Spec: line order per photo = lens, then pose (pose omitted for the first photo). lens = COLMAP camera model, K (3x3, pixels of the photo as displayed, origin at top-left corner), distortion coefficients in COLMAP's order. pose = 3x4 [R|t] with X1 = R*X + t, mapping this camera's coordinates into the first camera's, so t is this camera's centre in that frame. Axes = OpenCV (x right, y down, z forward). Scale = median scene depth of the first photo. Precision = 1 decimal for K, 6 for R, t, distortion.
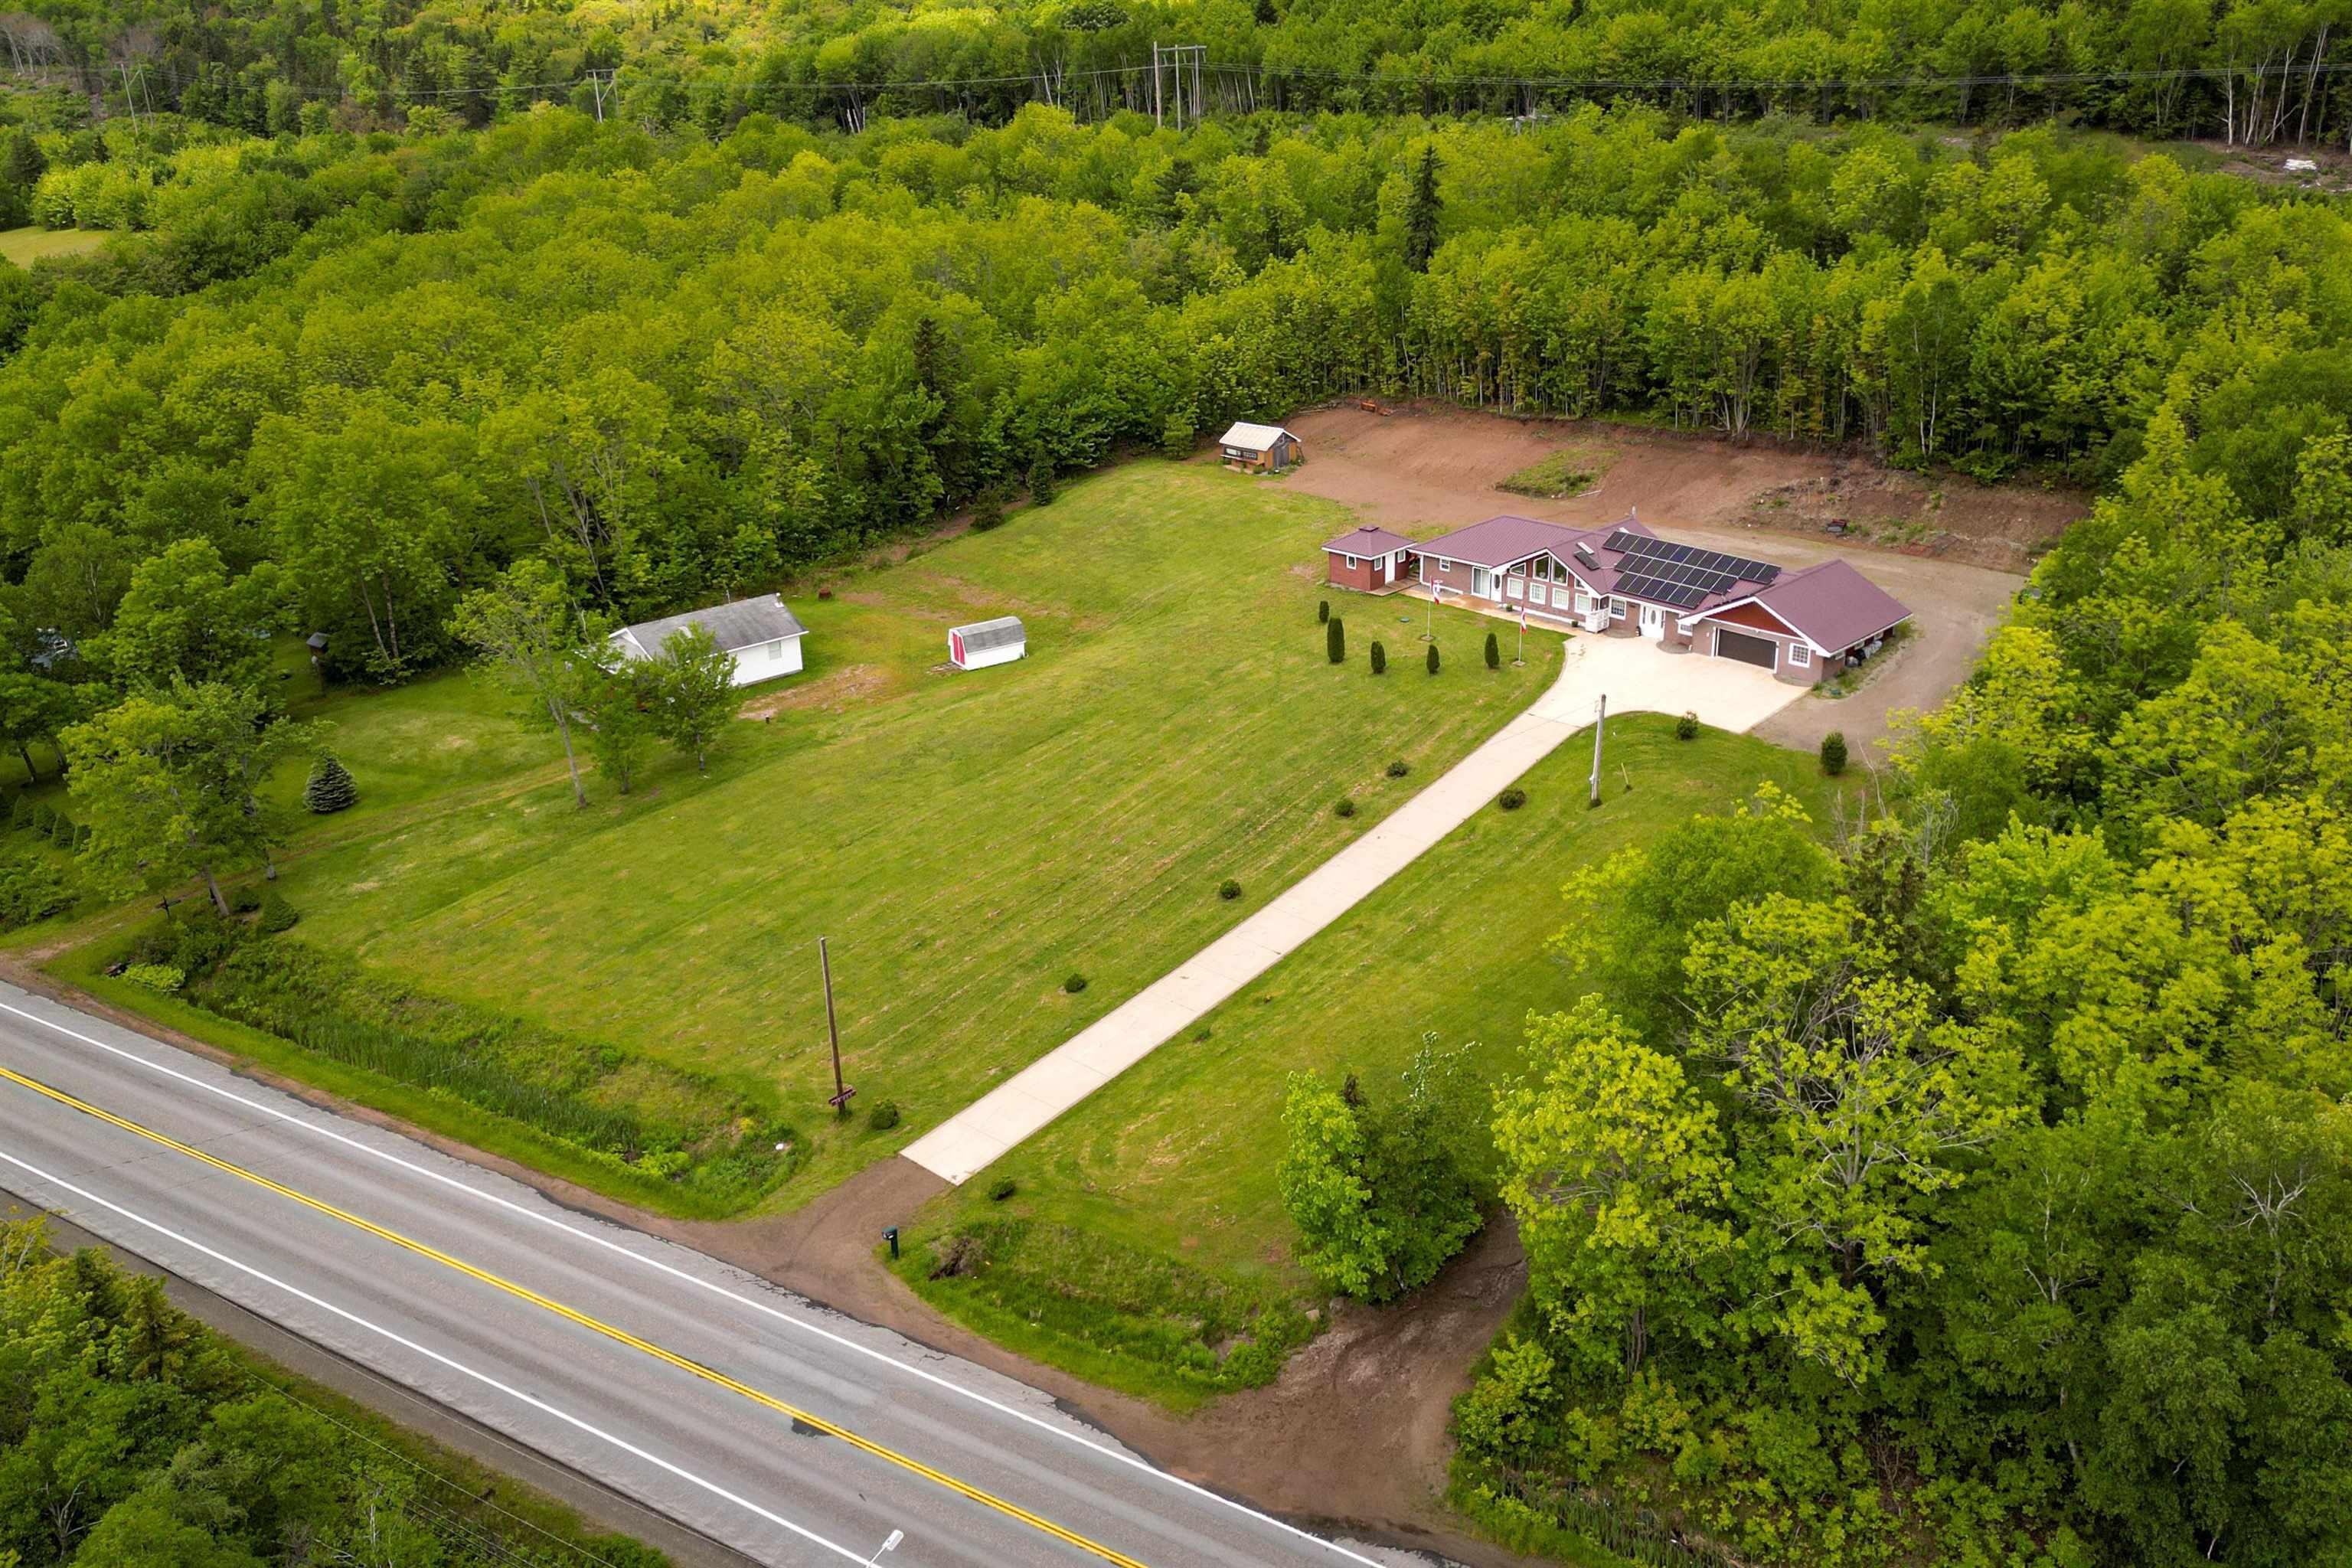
lens RADIAL K [[2169.2, 0, 1179.6], [0, 2169.2, 732.3], [0, 0, 1]] dist [0.155835, -0.427062]
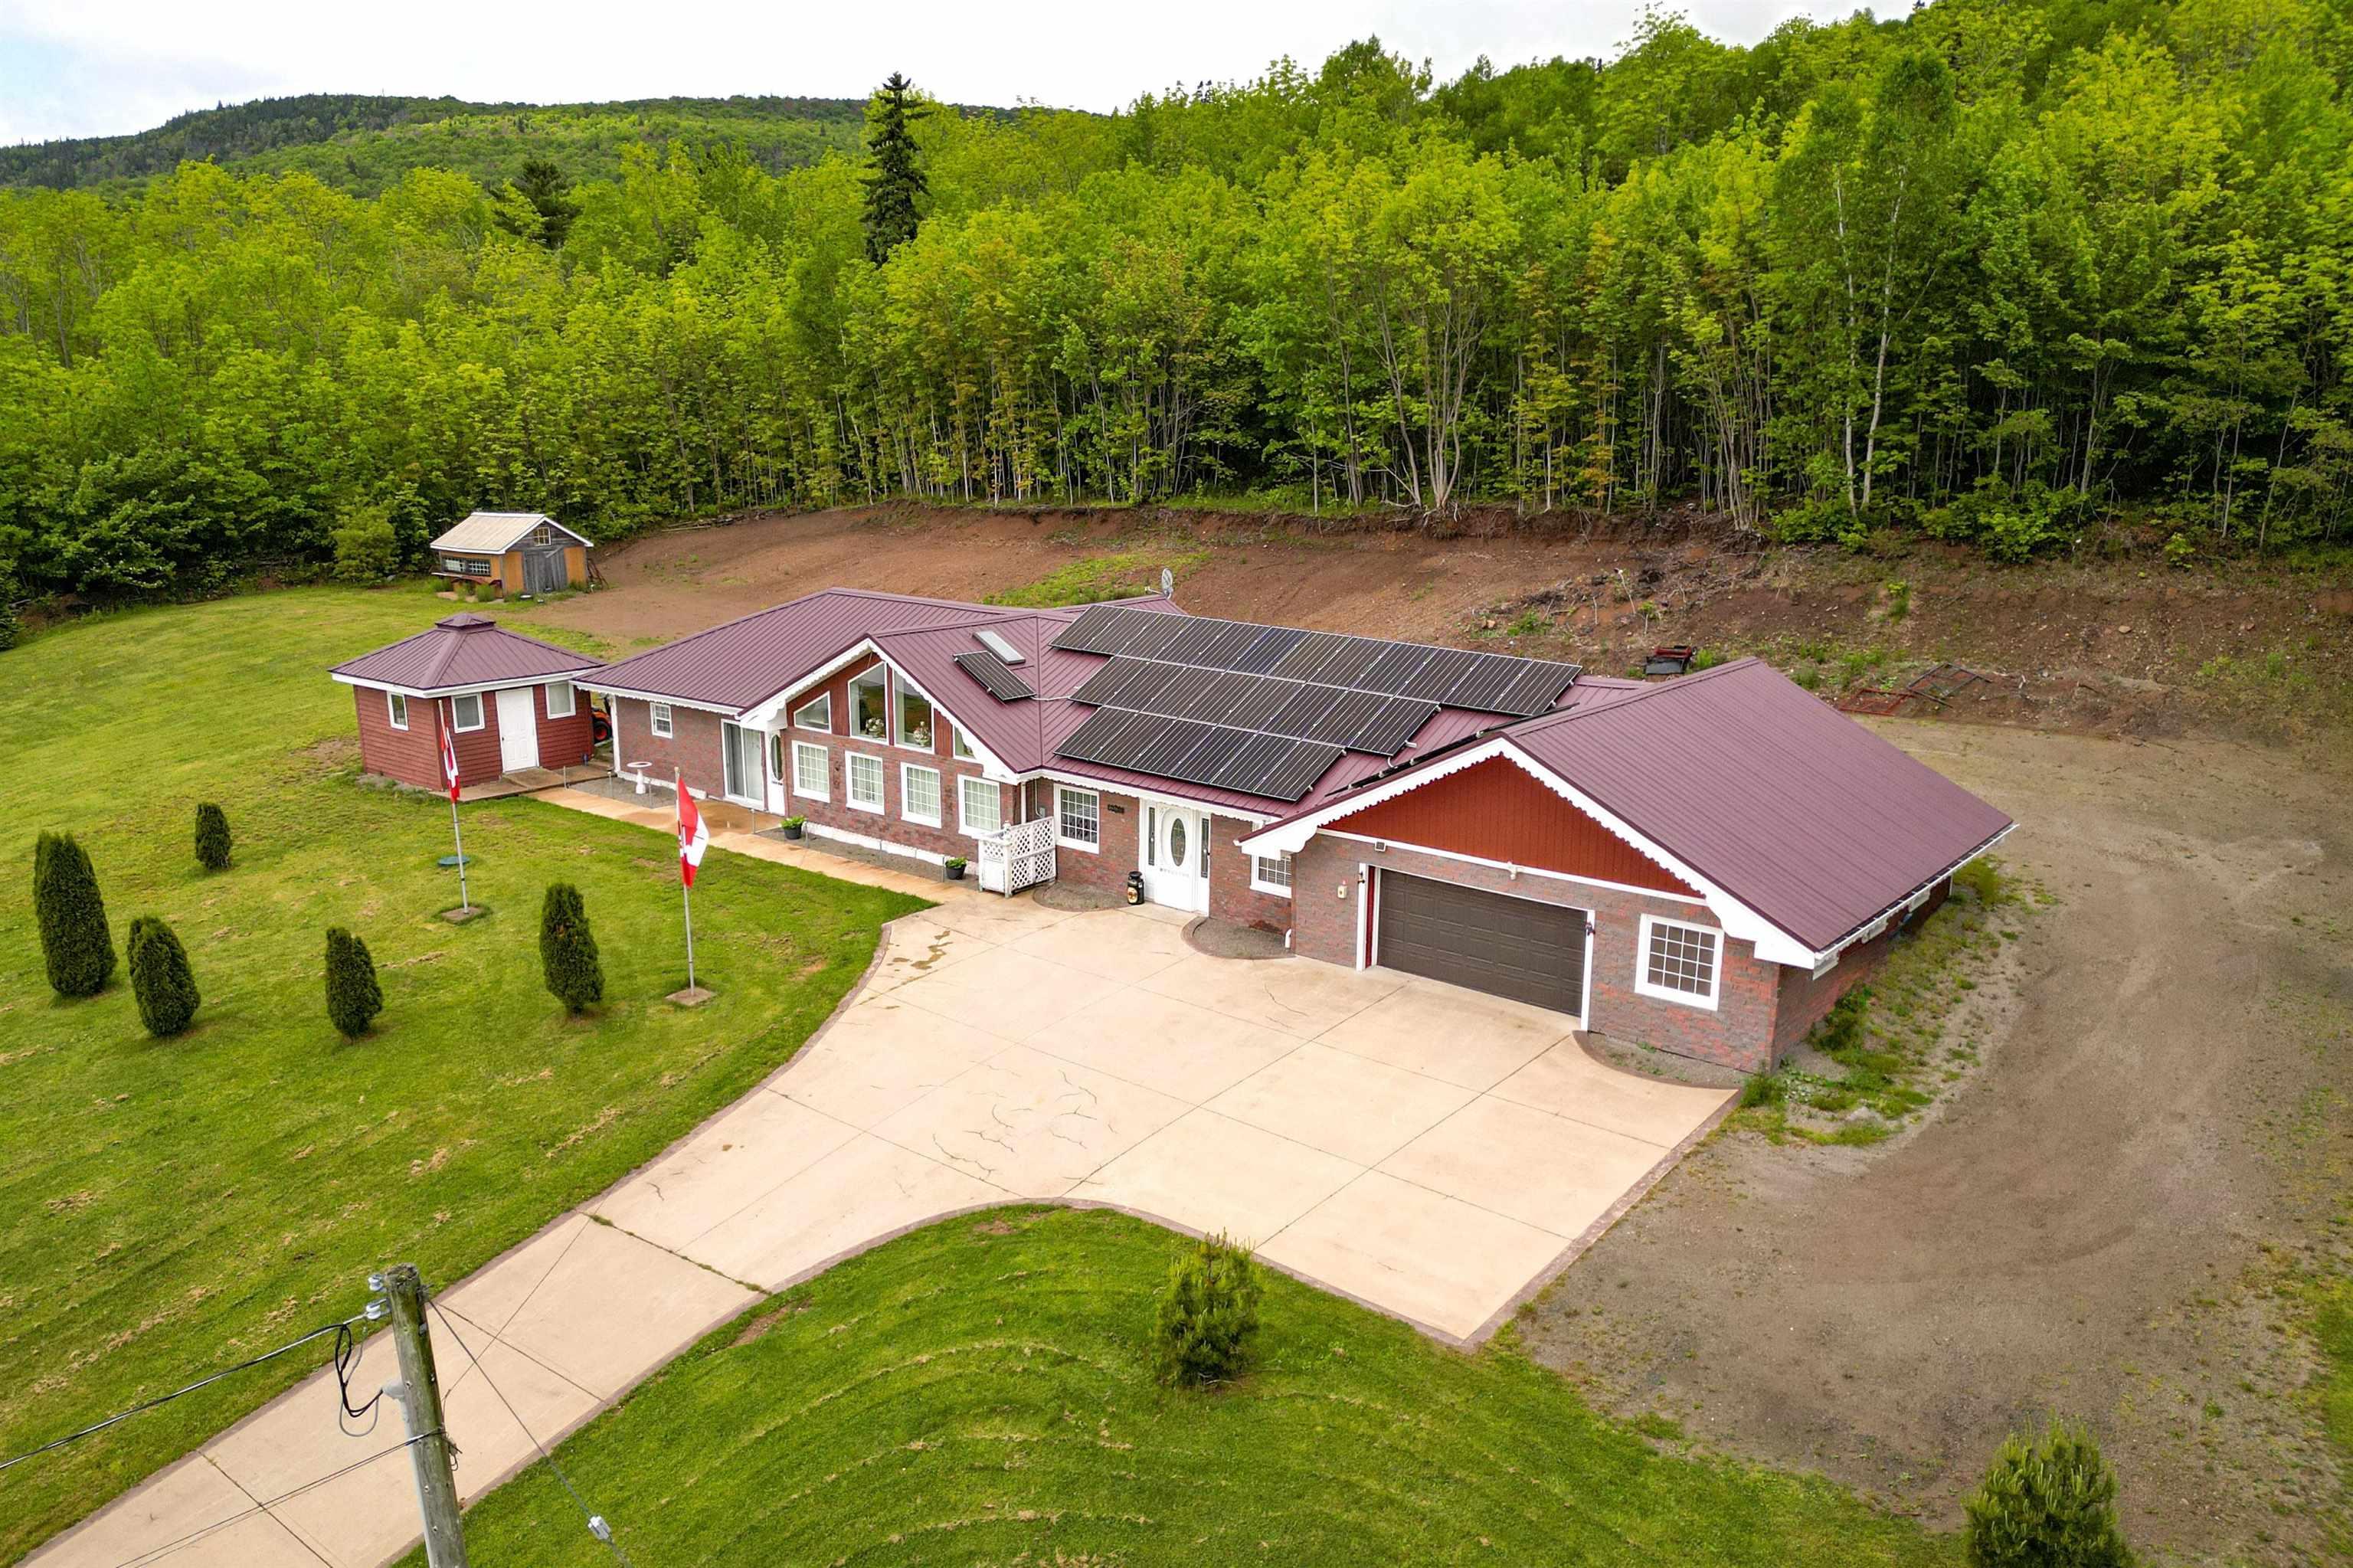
lens RADIAL K [[1791.5, 0, 1169.7], [0, 1791.5, 838.0], [0, 0, 1]] dist [0.097413, -0.135043]
pose [[0.995520, 0.001579, 0.094533, 0.177313], [0.008824, 0.993945, -0.109522, -0.023628], [-0.094133, 0.109866, 0.989479, 0.693047]]
